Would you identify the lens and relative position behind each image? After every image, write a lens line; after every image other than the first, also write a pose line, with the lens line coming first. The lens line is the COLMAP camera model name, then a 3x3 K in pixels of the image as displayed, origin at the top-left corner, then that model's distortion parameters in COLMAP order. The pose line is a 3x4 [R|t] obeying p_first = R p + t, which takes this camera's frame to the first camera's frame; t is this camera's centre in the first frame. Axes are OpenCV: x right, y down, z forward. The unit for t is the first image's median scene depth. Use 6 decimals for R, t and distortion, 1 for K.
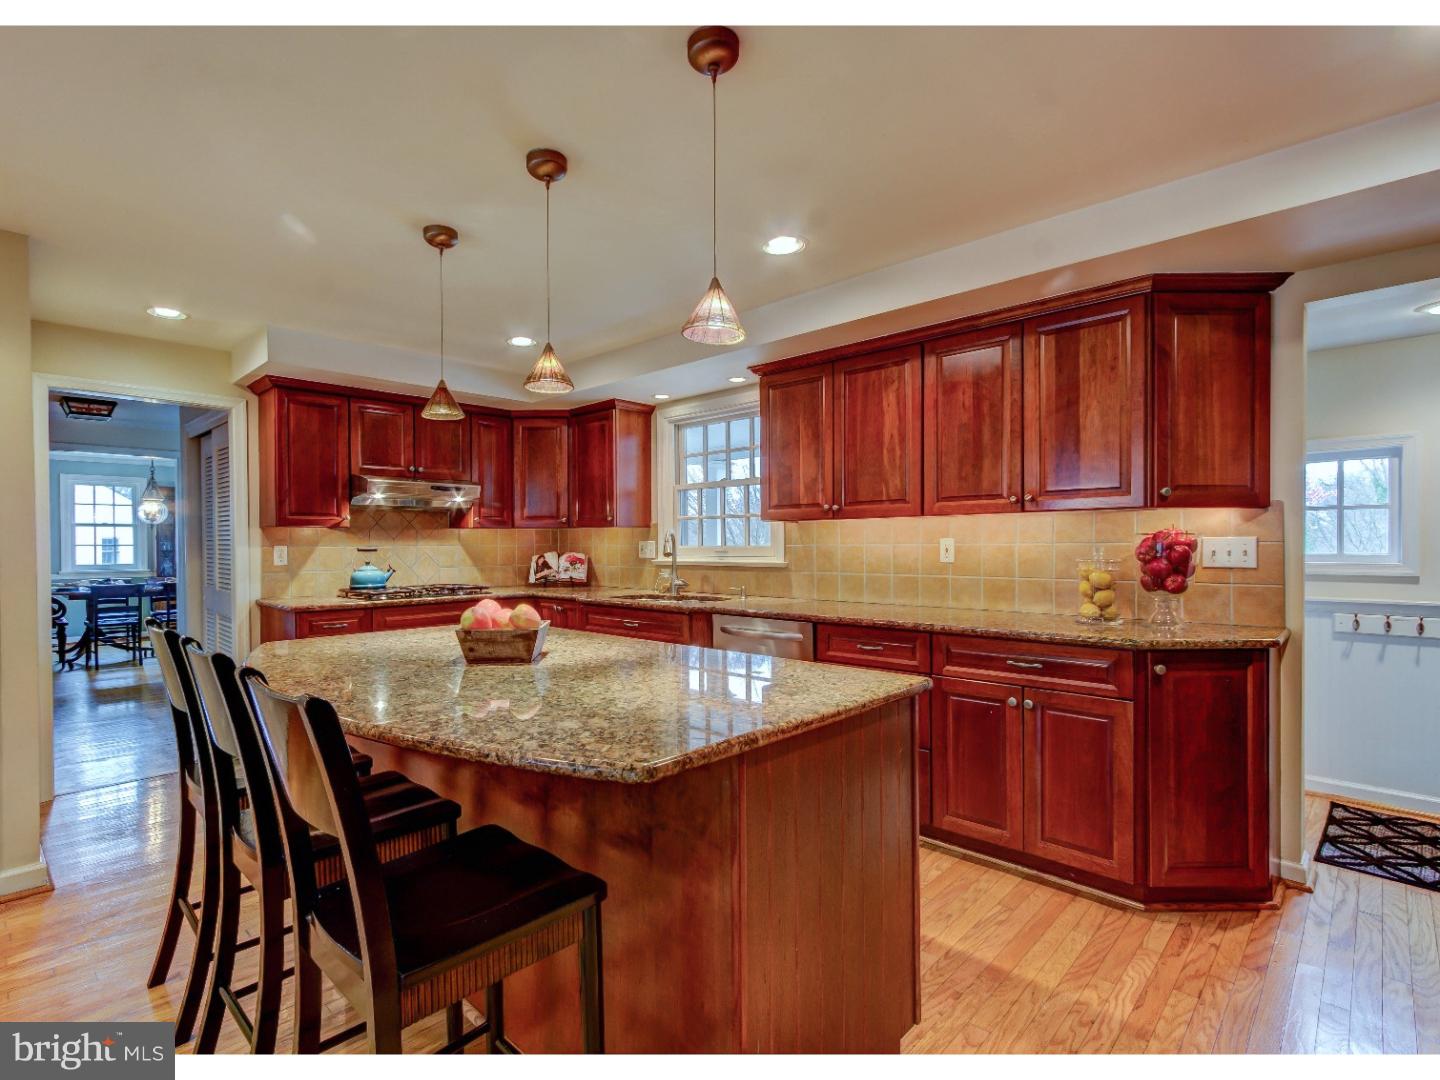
lens RADIAL K [[697.8, 0, 720.0], [0, 697.8, 540.0], [0, 0, 1]] dist [-0.000179, 0.000217]
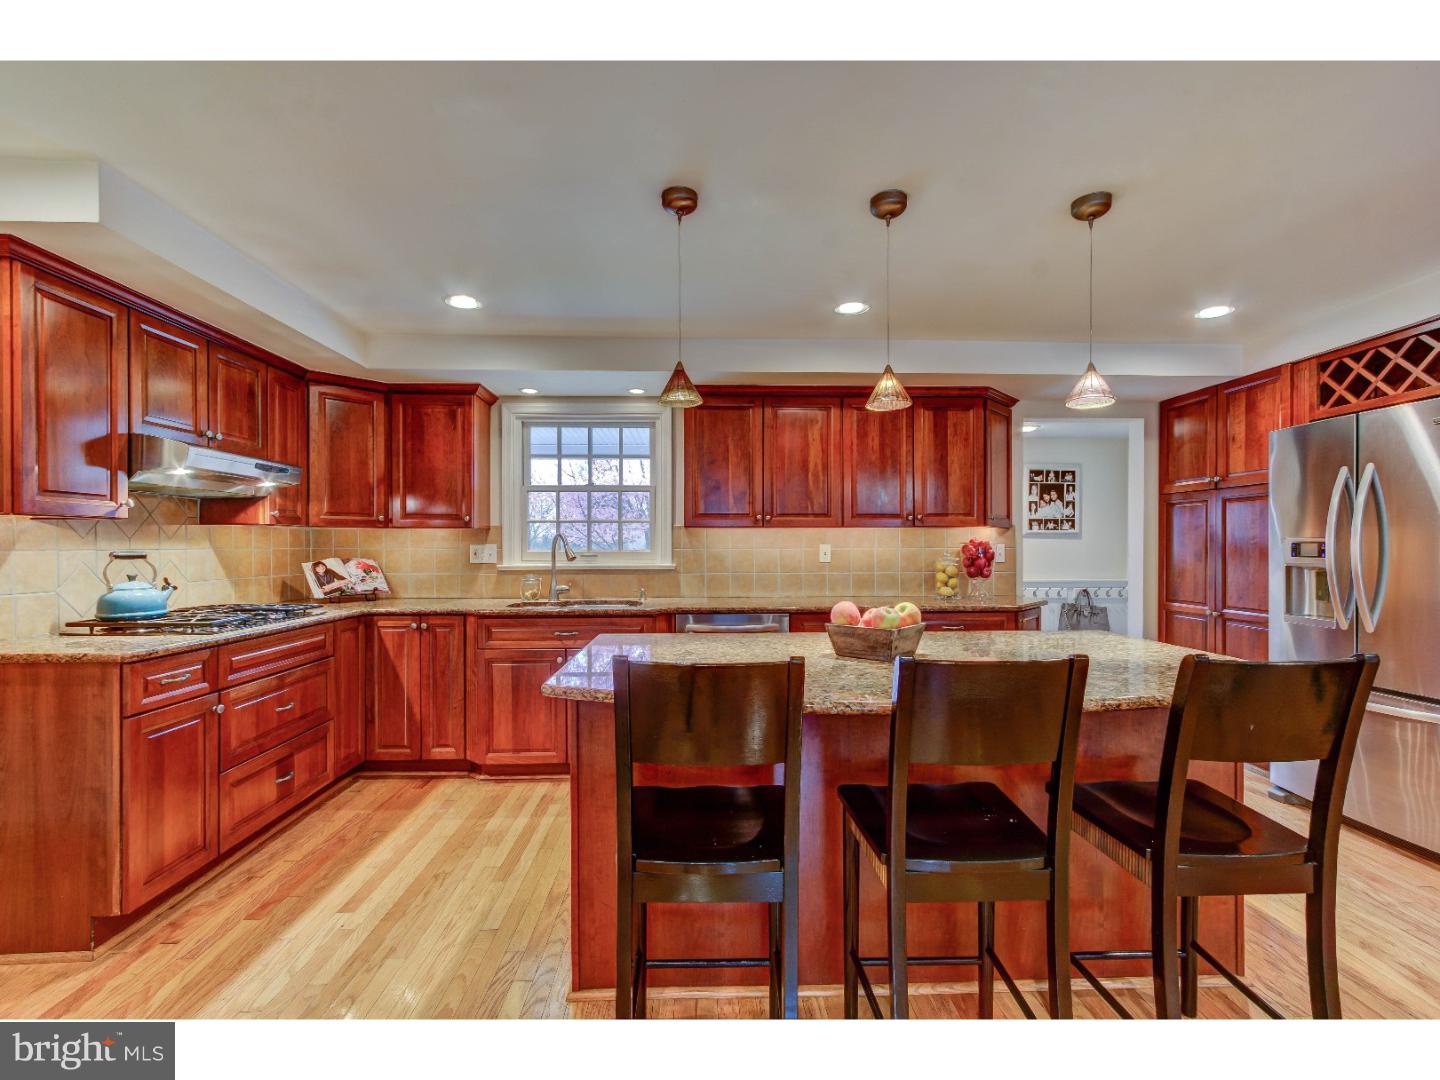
lens RADIAL K [[644.3, 0, 716.9], [0, 644.3, 546.3], [0, 0, 1]] dist [-0.000446, 0.000398]
pose [[0.703414, 0.005335, 0.710761, -0.604710], [-0.005571, 0.999982, -0.001993, 0.004331], [-0.710759, -0.002557, 0.703431, 0.247245]]
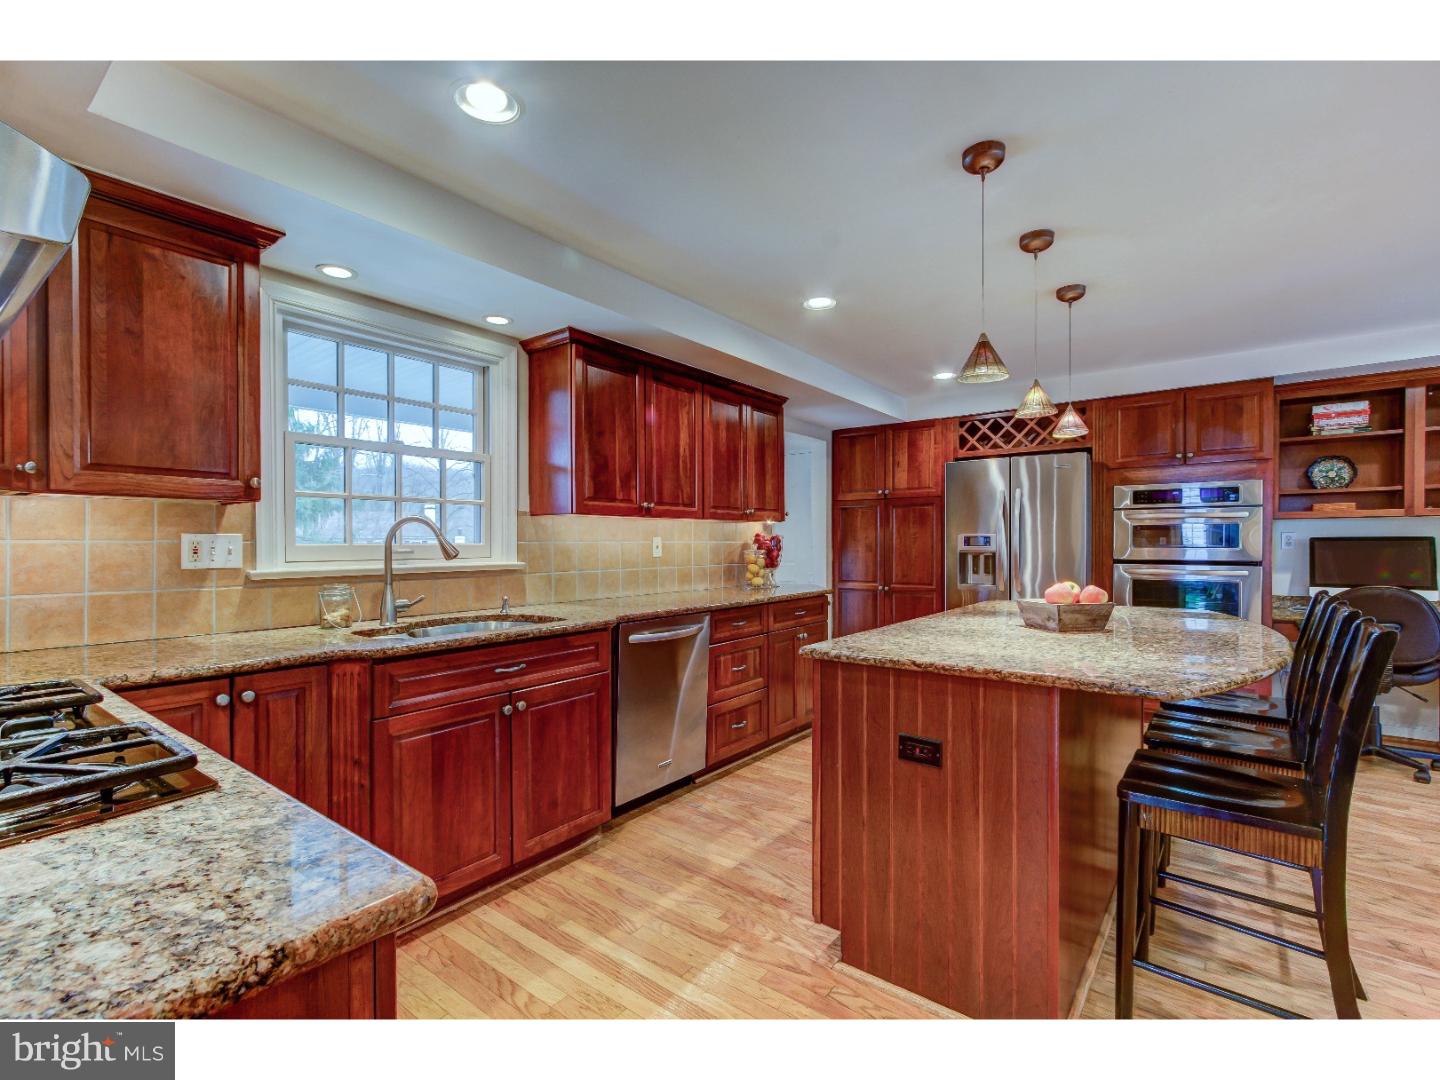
lens RADIAL K [[644.3, 0, 716.9], [0, 644.3, 546.3], [0, 0, 1]] dist [-0.000446, 0.000398]
pose [[-0.081883, 0.001811, 0.996640, -0.714258], [0.000592, 0.999998, -0.001768, 0.014055], [-0.996642, 0.000445, -0.081884, 0.863634]]
